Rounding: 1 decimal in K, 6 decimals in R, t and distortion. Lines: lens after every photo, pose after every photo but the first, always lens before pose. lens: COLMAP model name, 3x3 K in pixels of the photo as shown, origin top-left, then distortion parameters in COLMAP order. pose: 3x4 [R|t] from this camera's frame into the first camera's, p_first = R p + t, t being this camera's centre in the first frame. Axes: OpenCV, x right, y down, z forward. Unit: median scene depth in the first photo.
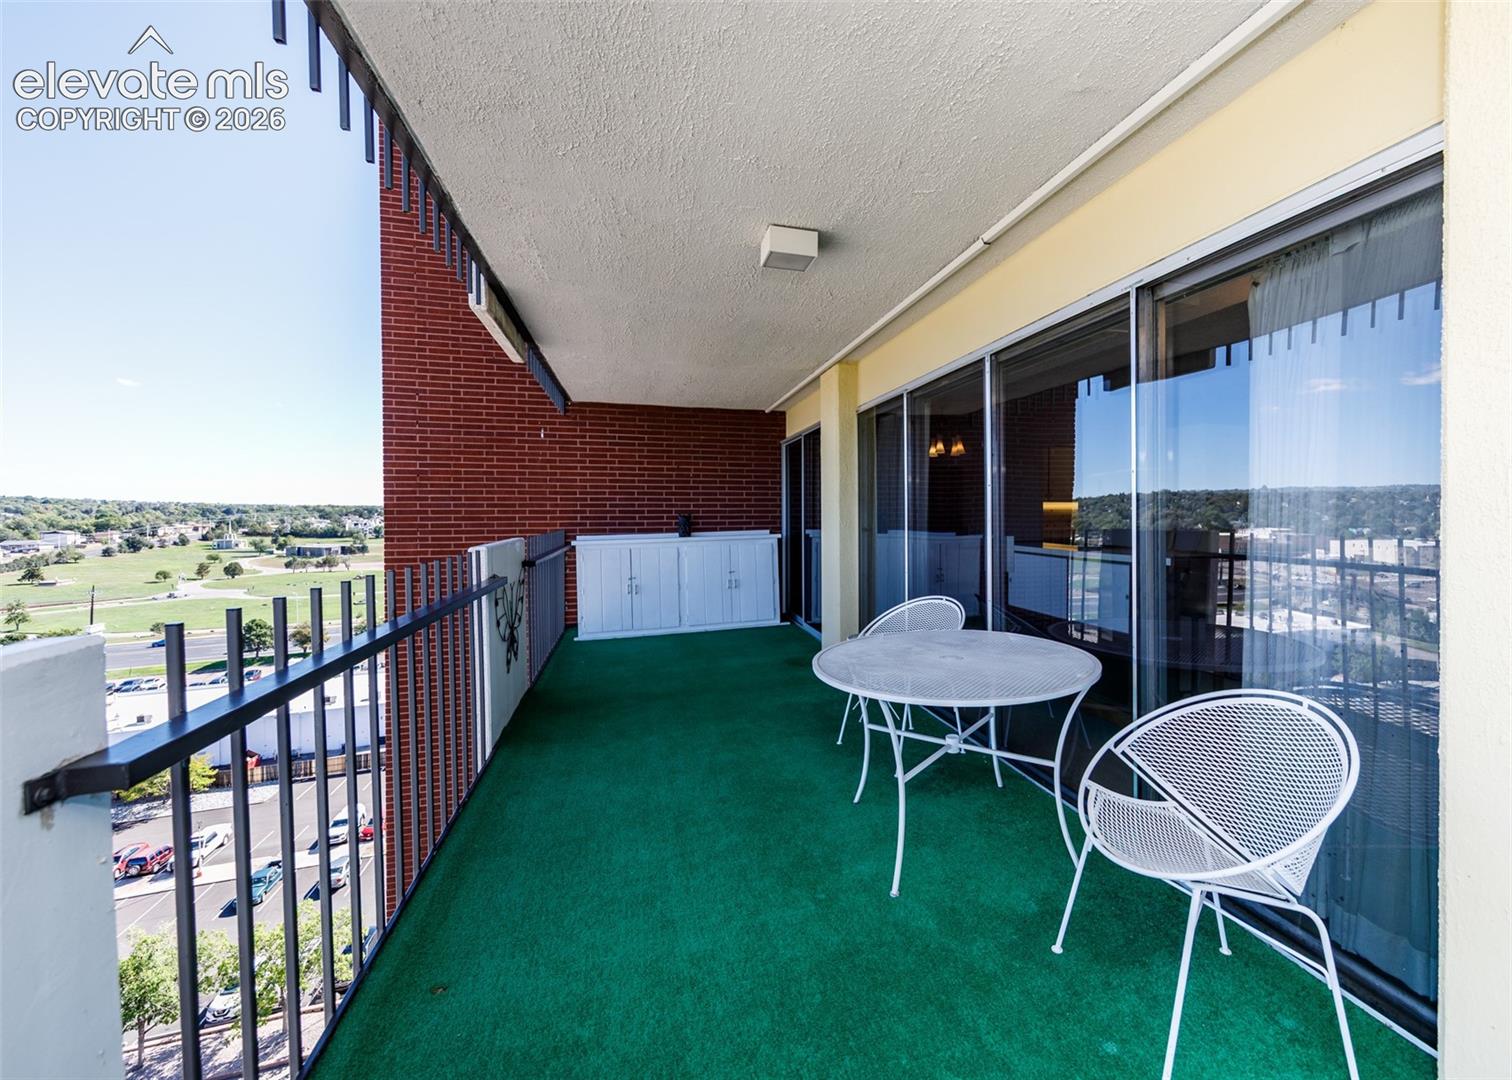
lens RADIAL K [[634.0, 0, 755.8], [0, 634.0, 521.5], [0, 0, 1]] dist [-0.068177, -0.000267]
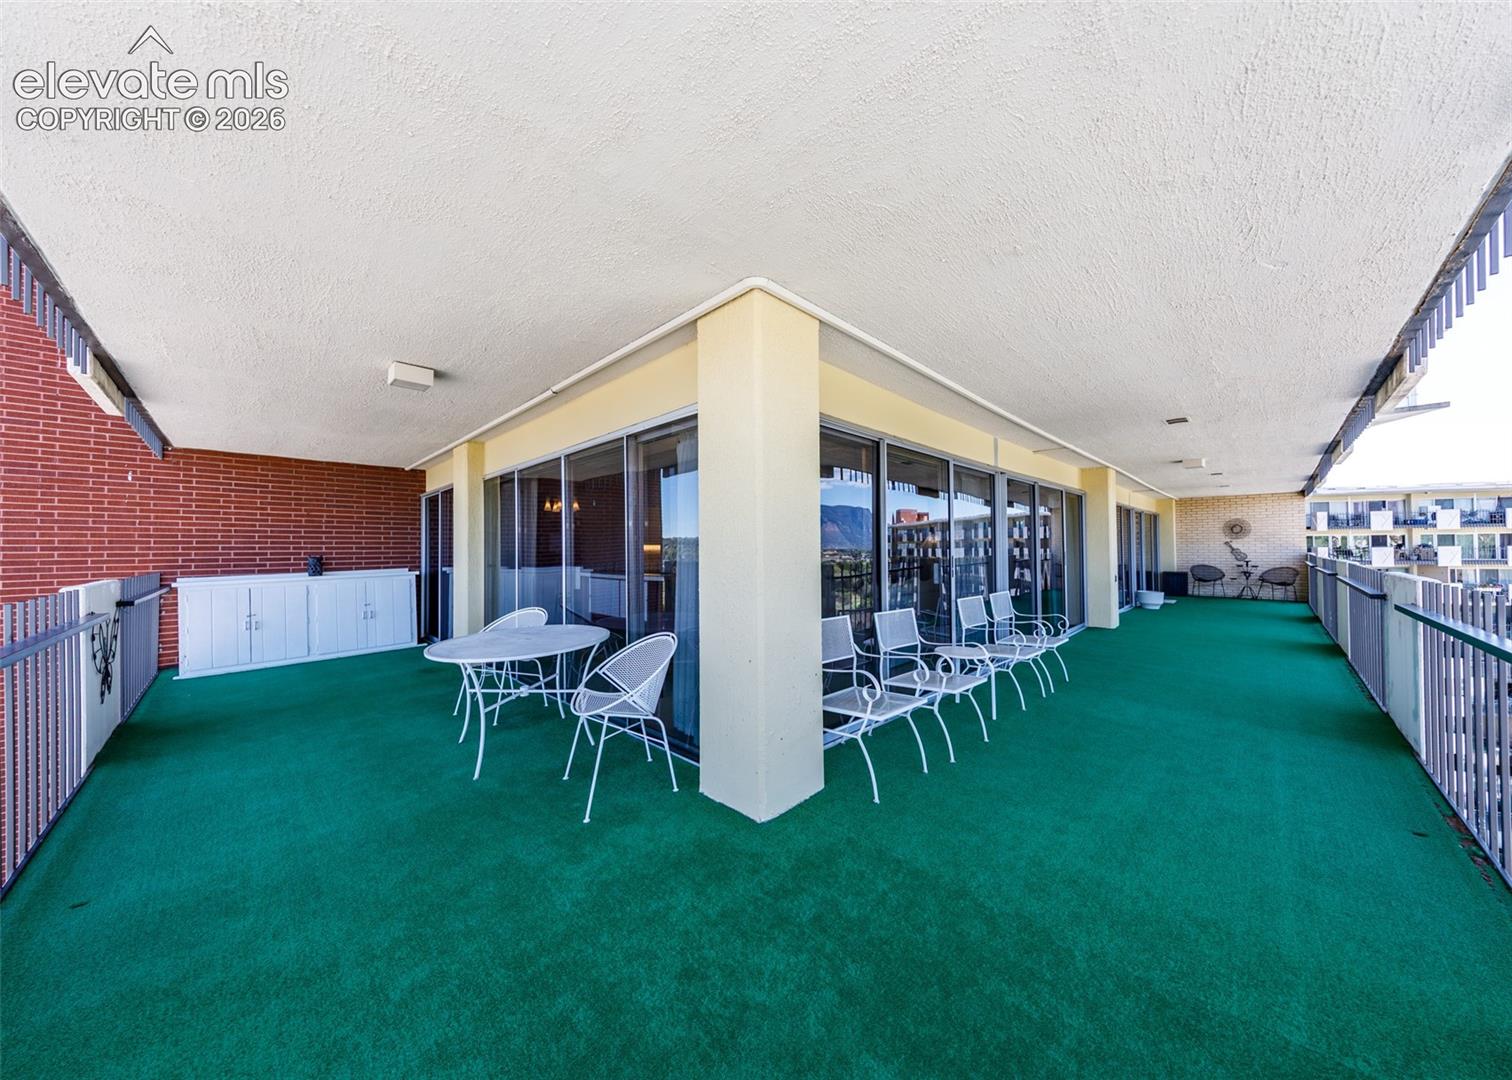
lens RADIAL K [[522.1, 0, 766.4], [0, 522.1, 539.0], [0, 0, 1]] dist [-0.001497, -0.000323]
pose [[0.822960, 0.007821, 0.568046, 0.029730], [0.014507, 0.999290, -0.034776, 0.003719], [-0.567914, 0.036860, 0.822262, -0.317979]]
